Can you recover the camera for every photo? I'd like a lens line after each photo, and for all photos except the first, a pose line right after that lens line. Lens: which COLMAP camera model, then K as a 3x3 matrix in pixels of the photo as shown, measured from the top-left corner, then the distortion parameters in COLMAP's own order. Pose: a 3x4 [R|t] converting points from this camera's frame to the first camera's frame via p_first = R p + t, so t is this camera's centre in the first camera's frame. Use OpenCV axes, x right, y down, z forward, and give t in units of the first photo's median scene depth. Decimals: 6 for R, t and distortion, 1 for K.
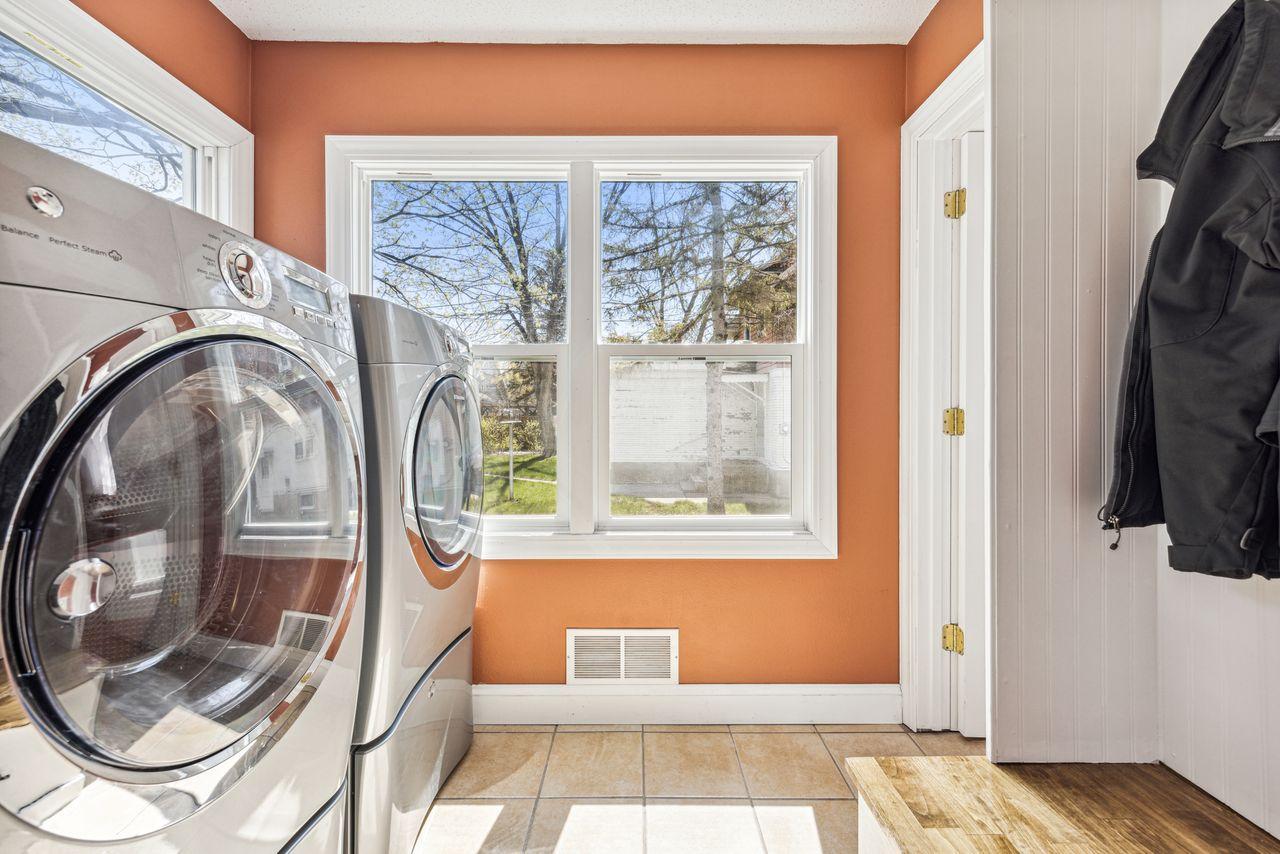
lens RADIAL K [[515.4, 0, 638.7], [0, 515.4, 416.0], [0, 0, 1]] dist [0.001606, 0.000045]
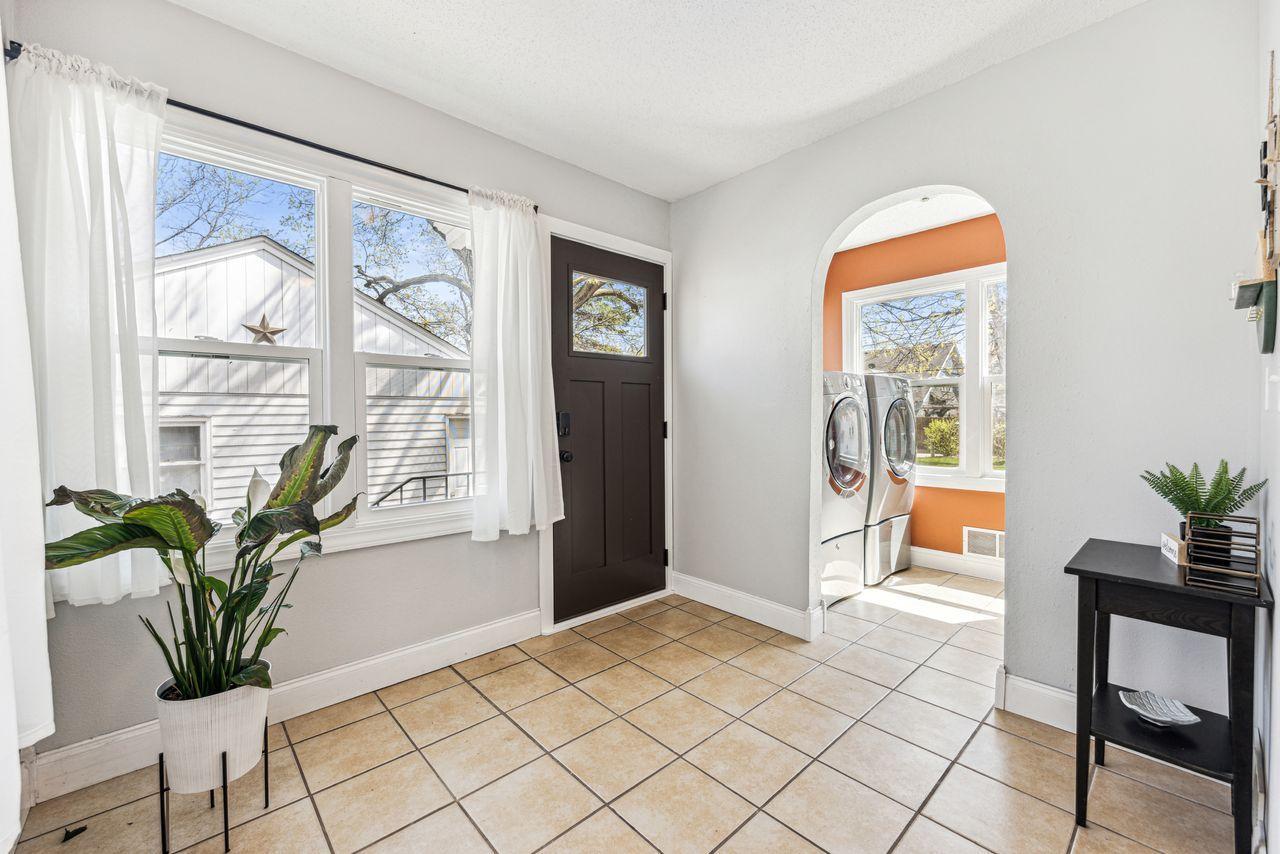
lens RADIAL K [[515.4, 0, 641.7], [0, 515.4, 416.8], [0, 0, 1]] dist [0.001606, 0.000045]
pose [[0.680626, -0.002392, -0.732627, 0.456253], [0.002451, 0.999997, -0.000988, 0.004911], [0.732627, -0.001123, 0.680629, -1.193224]]
